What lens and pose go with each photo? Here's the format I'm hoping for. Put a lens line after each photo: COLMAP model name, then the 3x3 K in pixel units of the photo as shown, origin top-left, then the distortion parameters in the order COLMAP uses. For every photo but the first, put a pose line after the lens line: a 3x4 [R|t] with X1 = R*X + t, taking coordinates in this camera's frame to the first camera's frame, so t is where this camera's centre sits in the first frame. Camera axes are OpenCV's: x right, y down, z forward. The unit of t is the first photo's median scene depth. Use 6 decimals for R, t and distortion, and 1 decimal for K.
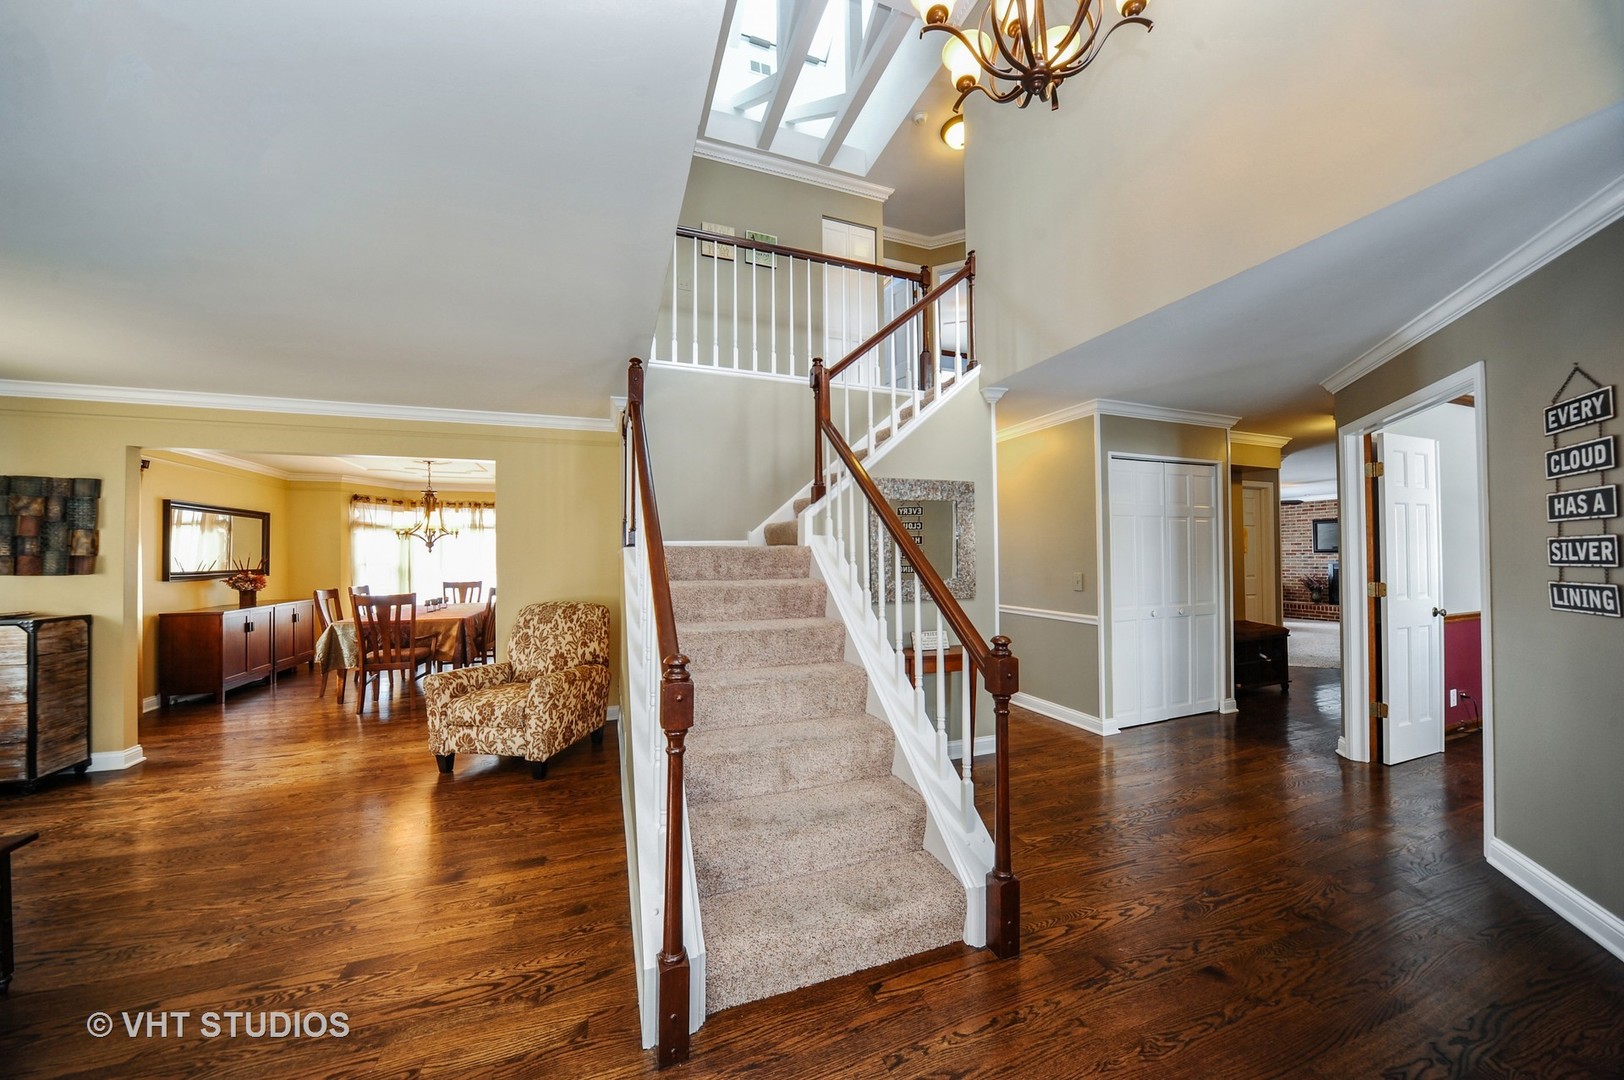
lens RADIAL K [[567.6, 0, 813.8], [0, 567.6, 544.3], [0, 0, 1]] dist [-0.008236, 0.000046]
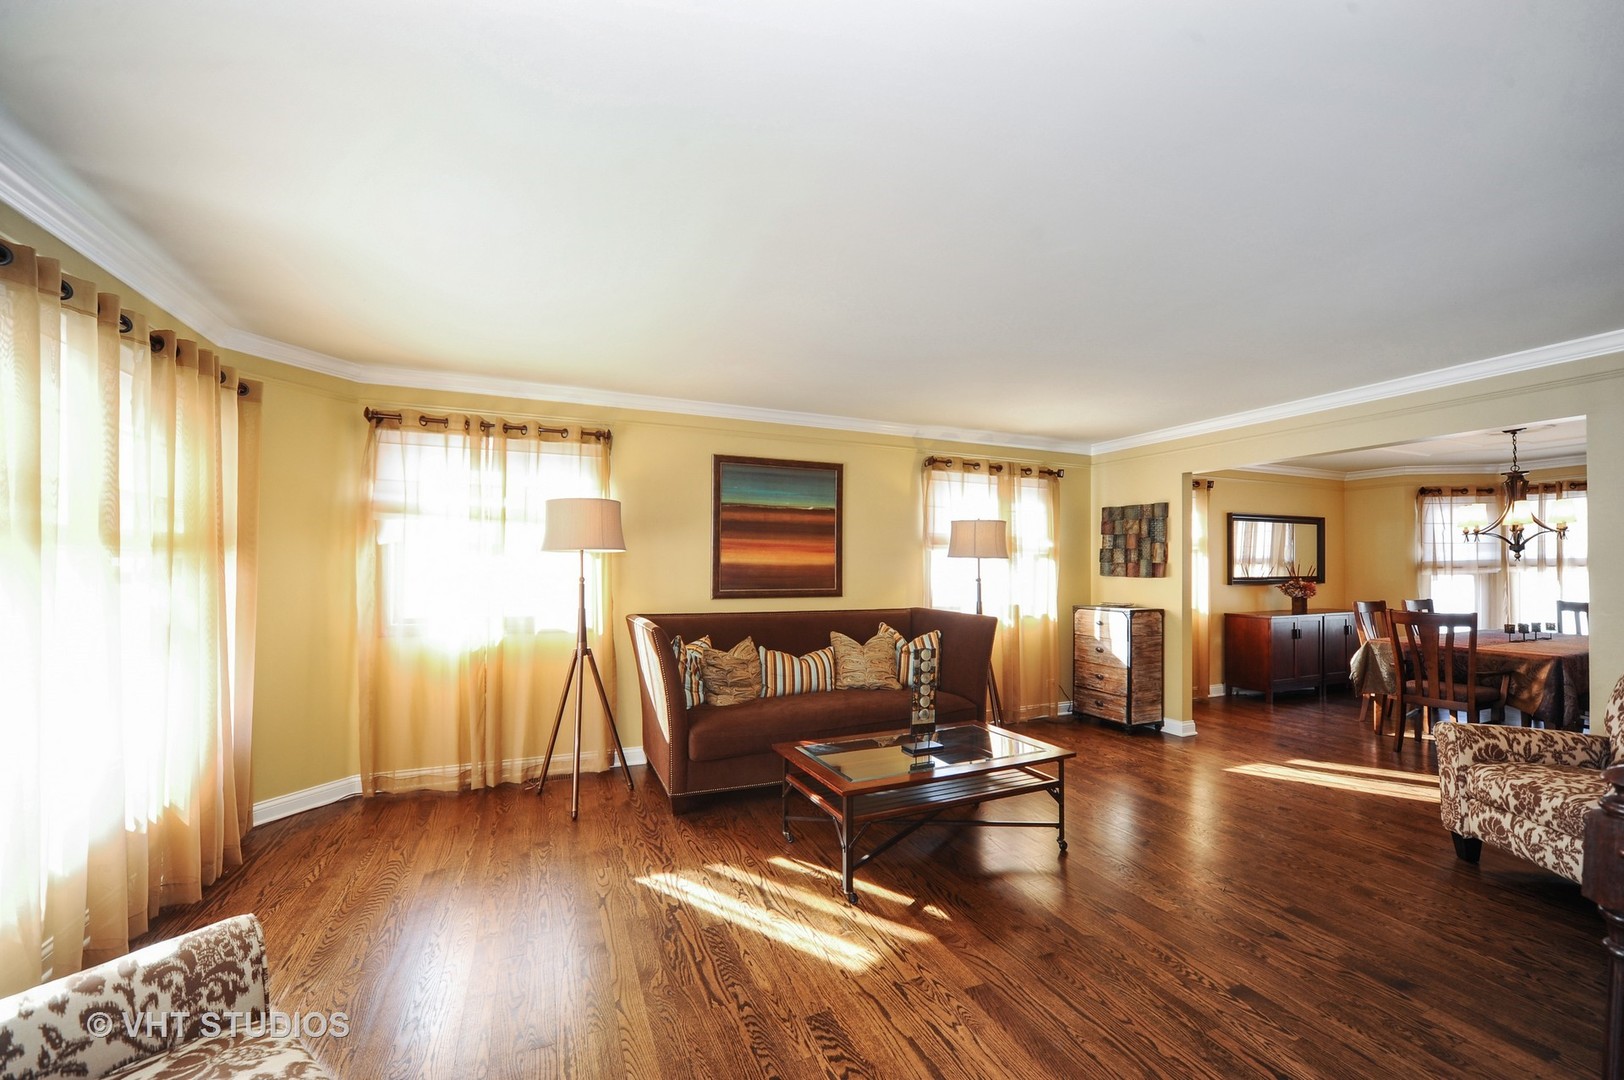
lens RADIAL K [[648.6, 0, 813.0], [0, 648.6, 554.7], [0, 0, 1]] dist [0.004207, 0.000369]
pose [[0.063189, -0.009327, -0.997958, 0.139310], [0.020957, 0.999748, -0.008017, -0.003379], [0.997782, -0.020408, 0.063368, 0.107118]]
